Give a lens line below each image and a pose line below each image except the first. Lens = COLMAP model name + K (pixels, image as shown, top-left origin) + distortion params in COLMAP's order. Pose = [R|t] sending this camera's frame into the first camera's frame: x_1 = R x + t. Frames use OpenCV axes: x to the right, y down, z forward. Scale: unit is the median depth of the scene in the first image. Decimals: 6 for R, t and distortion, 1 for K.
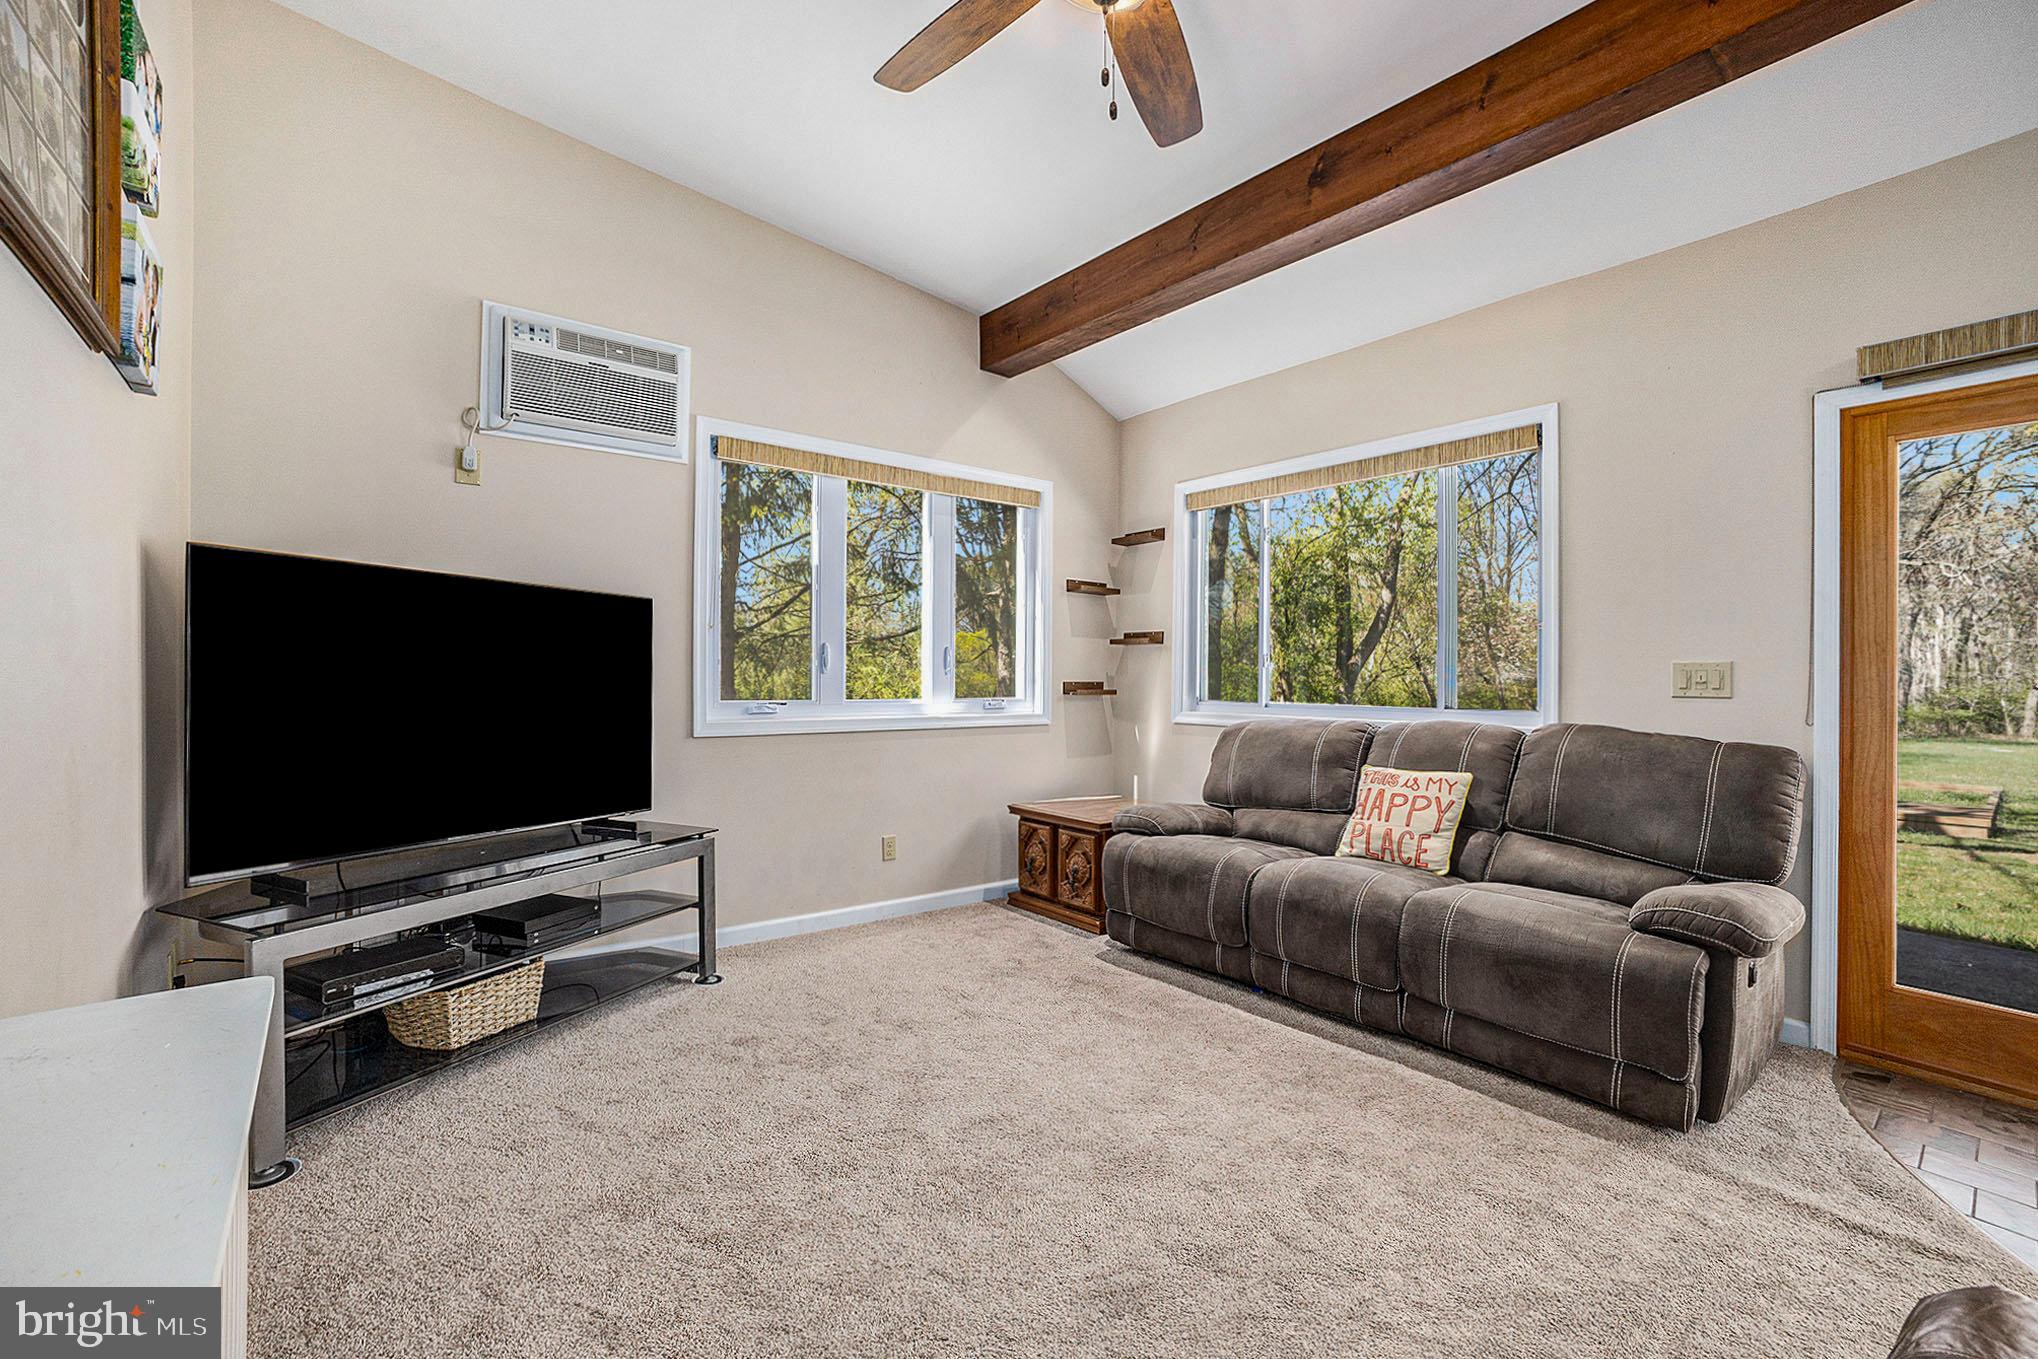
lens RADIAL K [[868.3, 0, 1042.7], [0, 868.3, 669.4], [0, 0, 1]] dist [-0.000326, 0.000074]
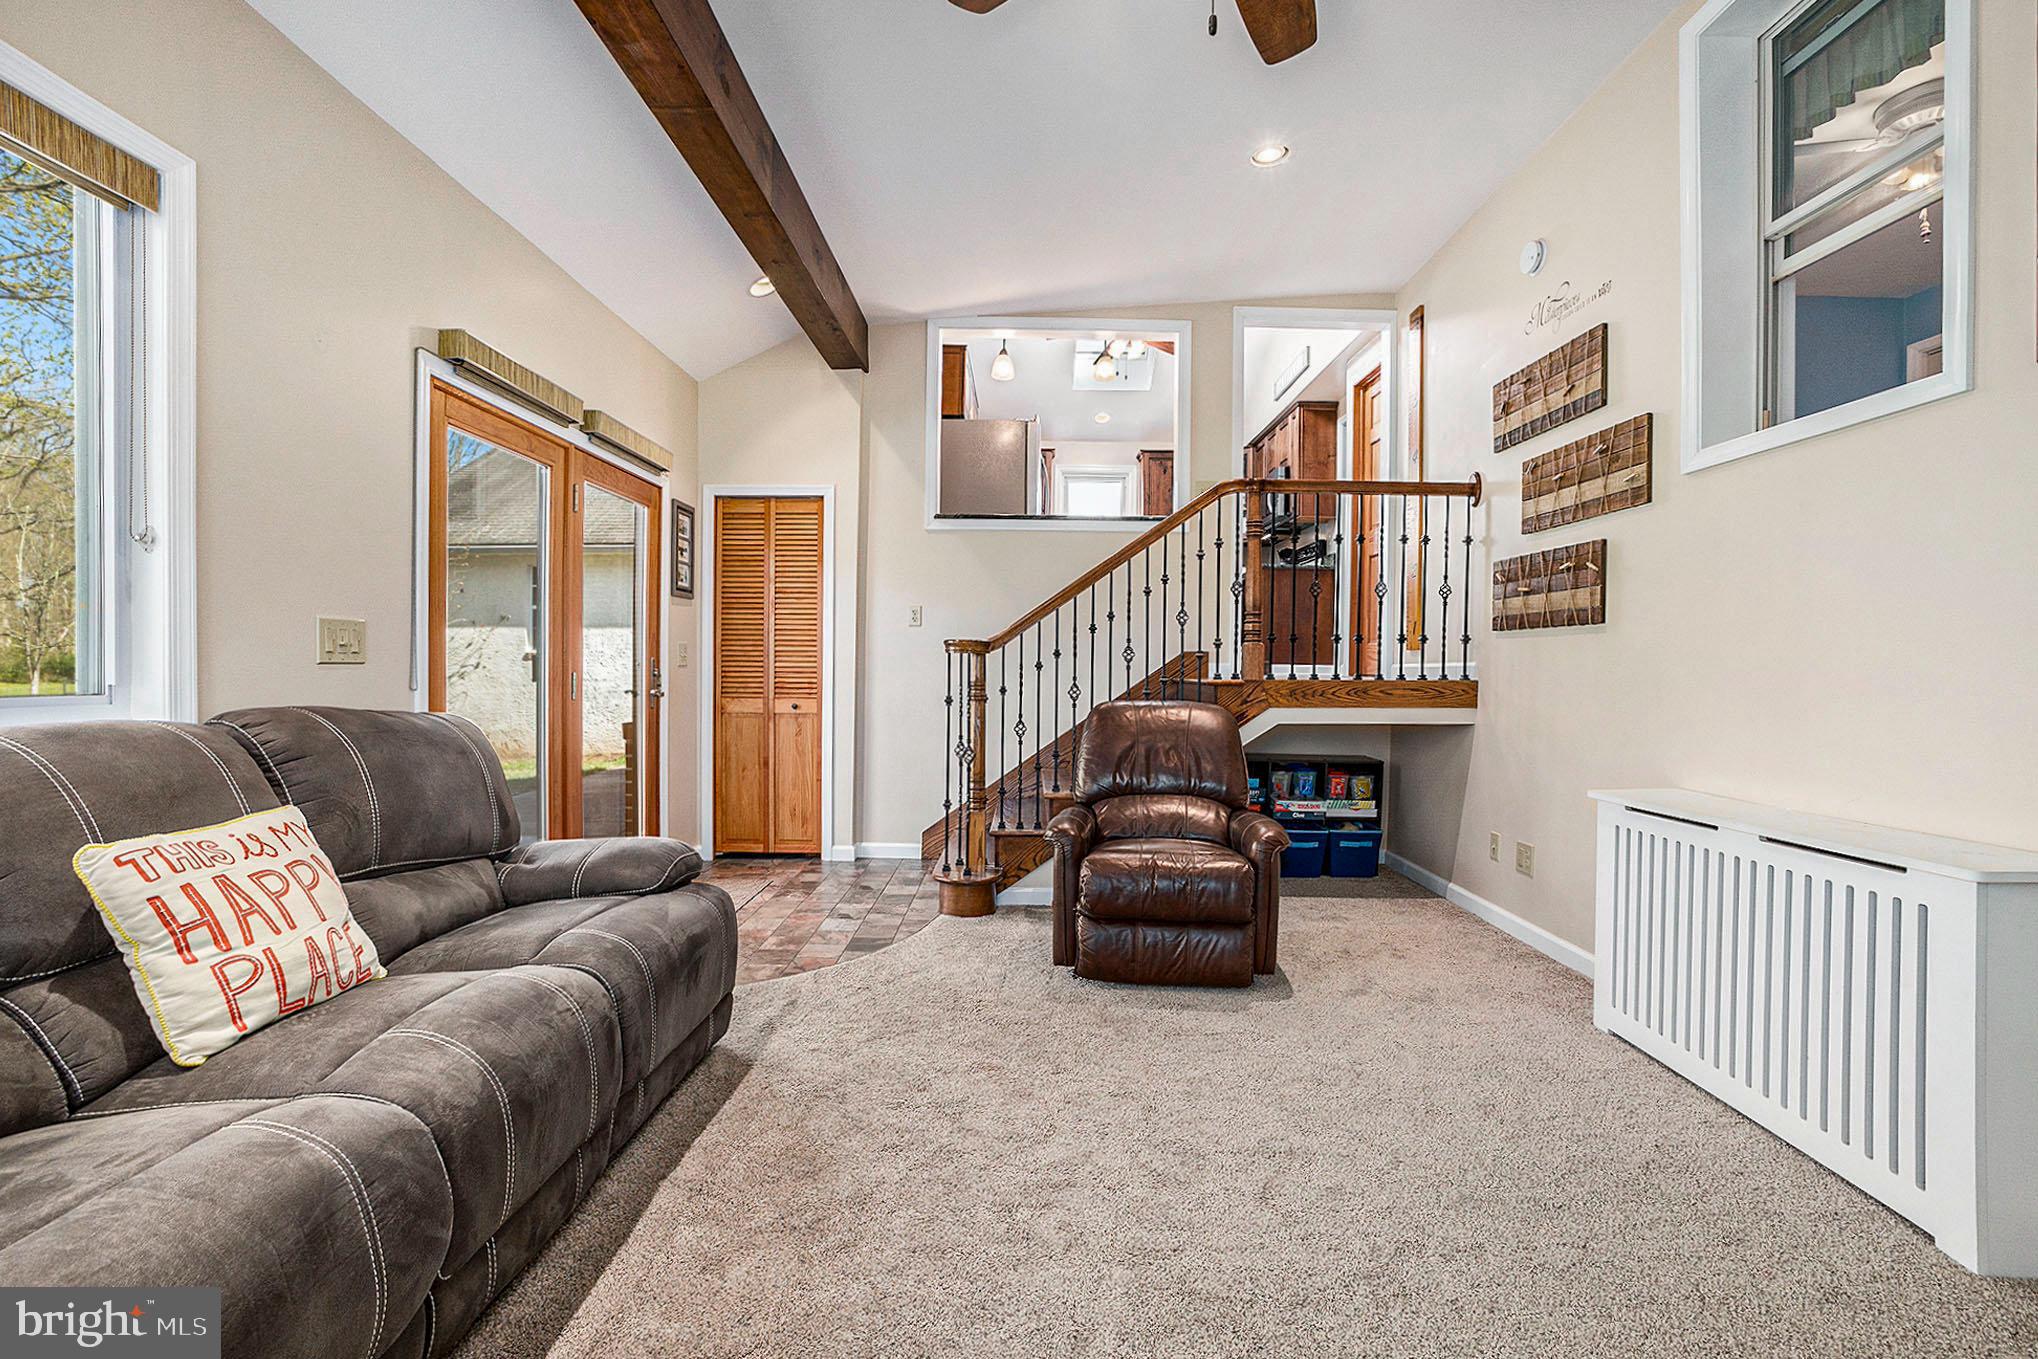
lens RADIAL K [[893.0, 0, 1019.0], [0, 893.0, 679.5], [0, 0, 1]] dist [-0.000563, 0.000145]
pose [[-0.758891, -0.024775, 0.650746, -0.224098], [-0.028404, 0.999584, 0.004931, 0.022917], [-0.650598, -0.014742, -0.759279, 1.093021]]
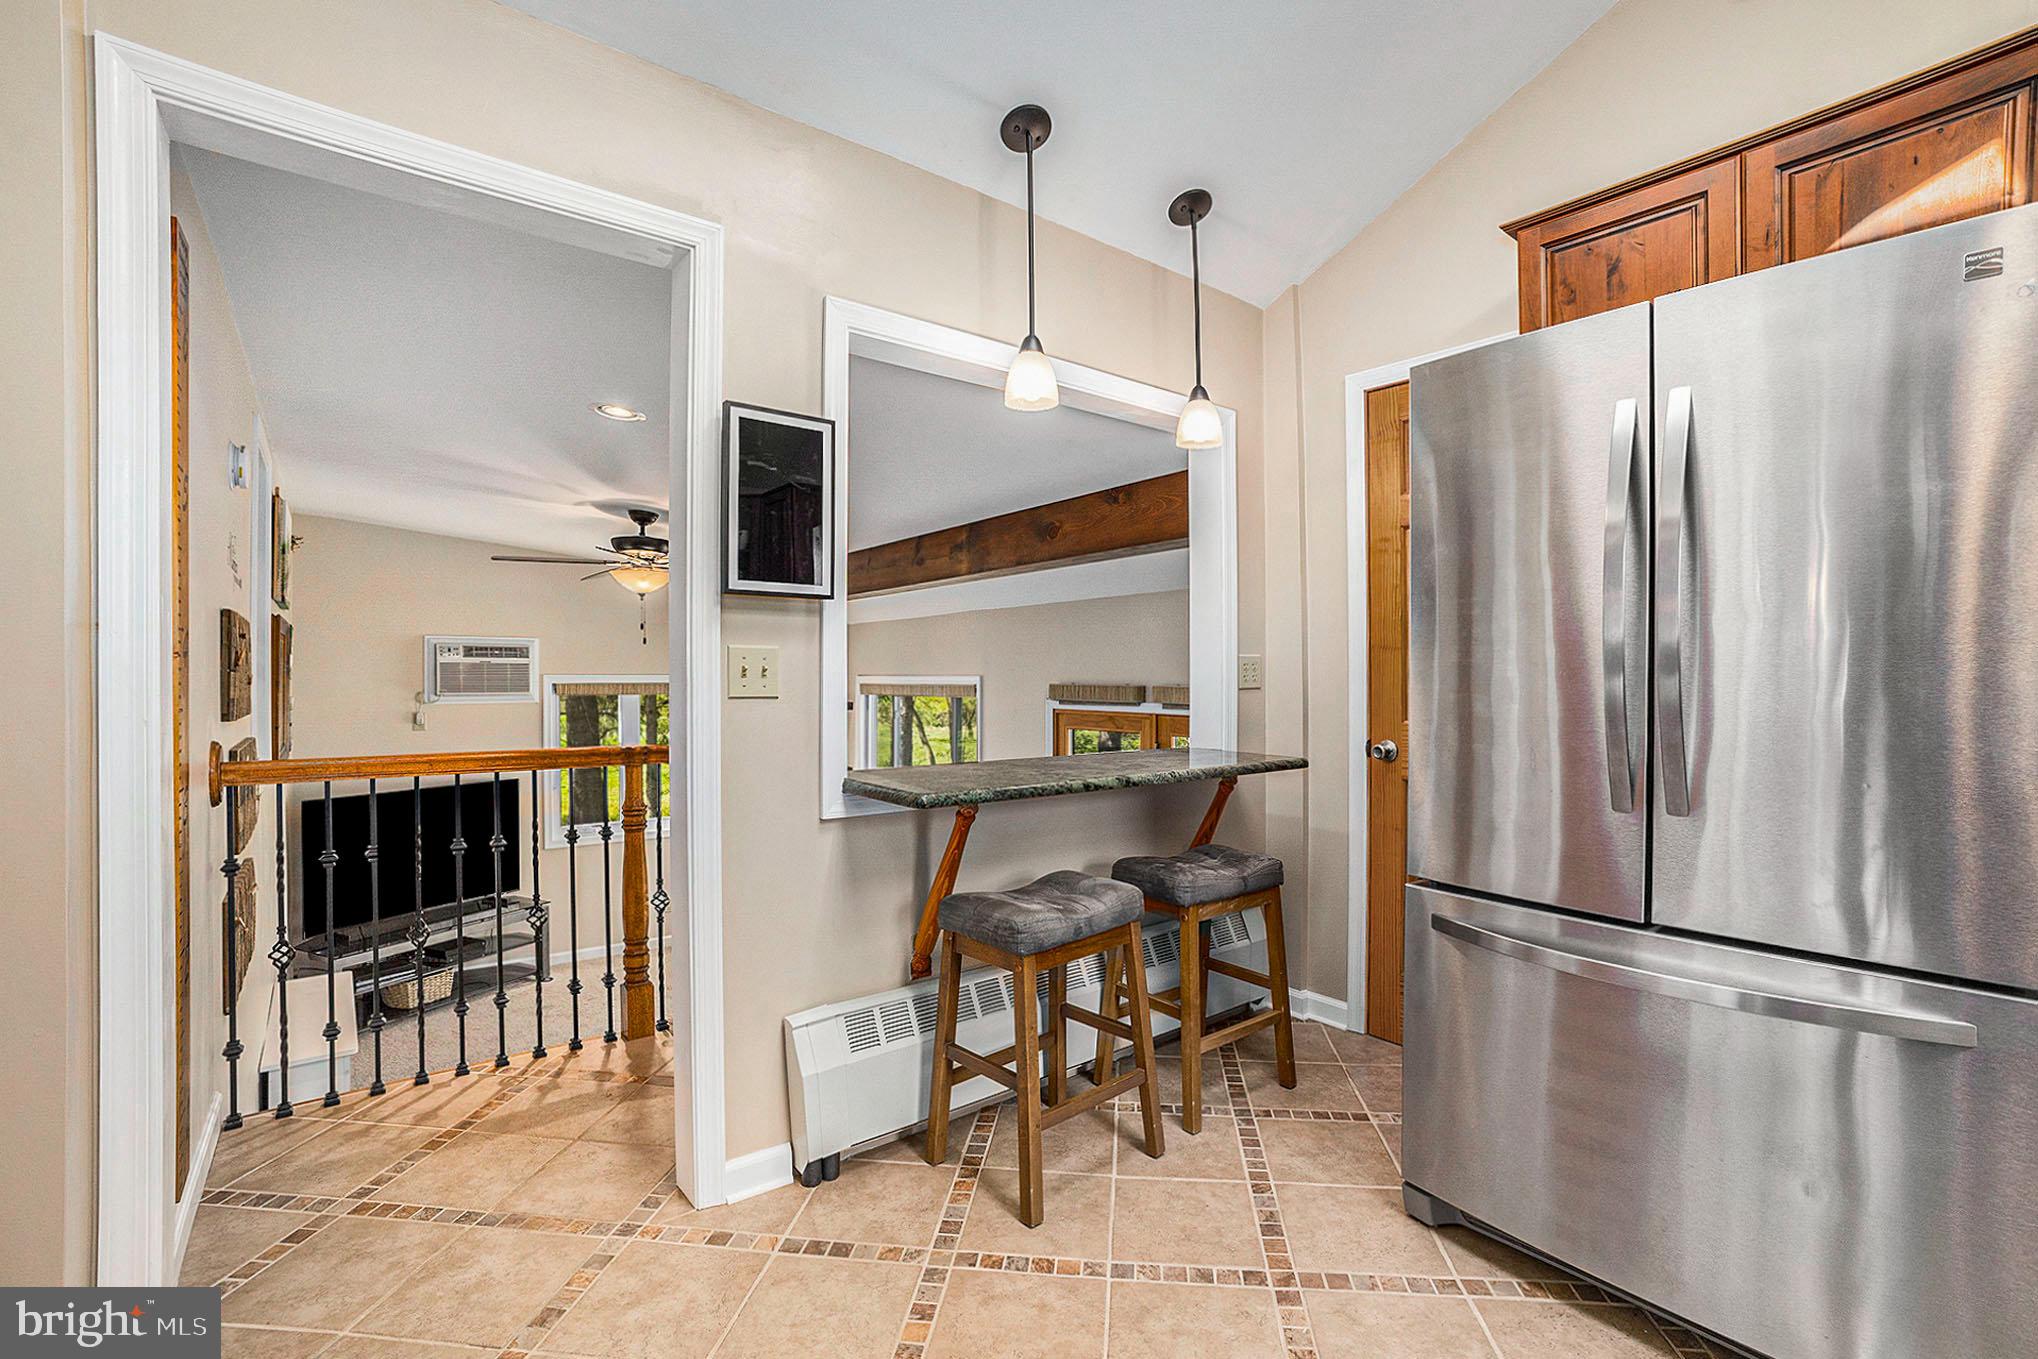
lens RADIAL K [[893.0, 0, 1019.0], [0, 893.0, 679.5], [0, 0, 1]] dist [-0.000563, 0.000145]
pose [[0.998697, -0.010692, -0.049895, 0.778927], [0.011491, 0.999810, 0.015760, -0.332118], [0.049717, -0.016312, 0.998630, -0.931248]]
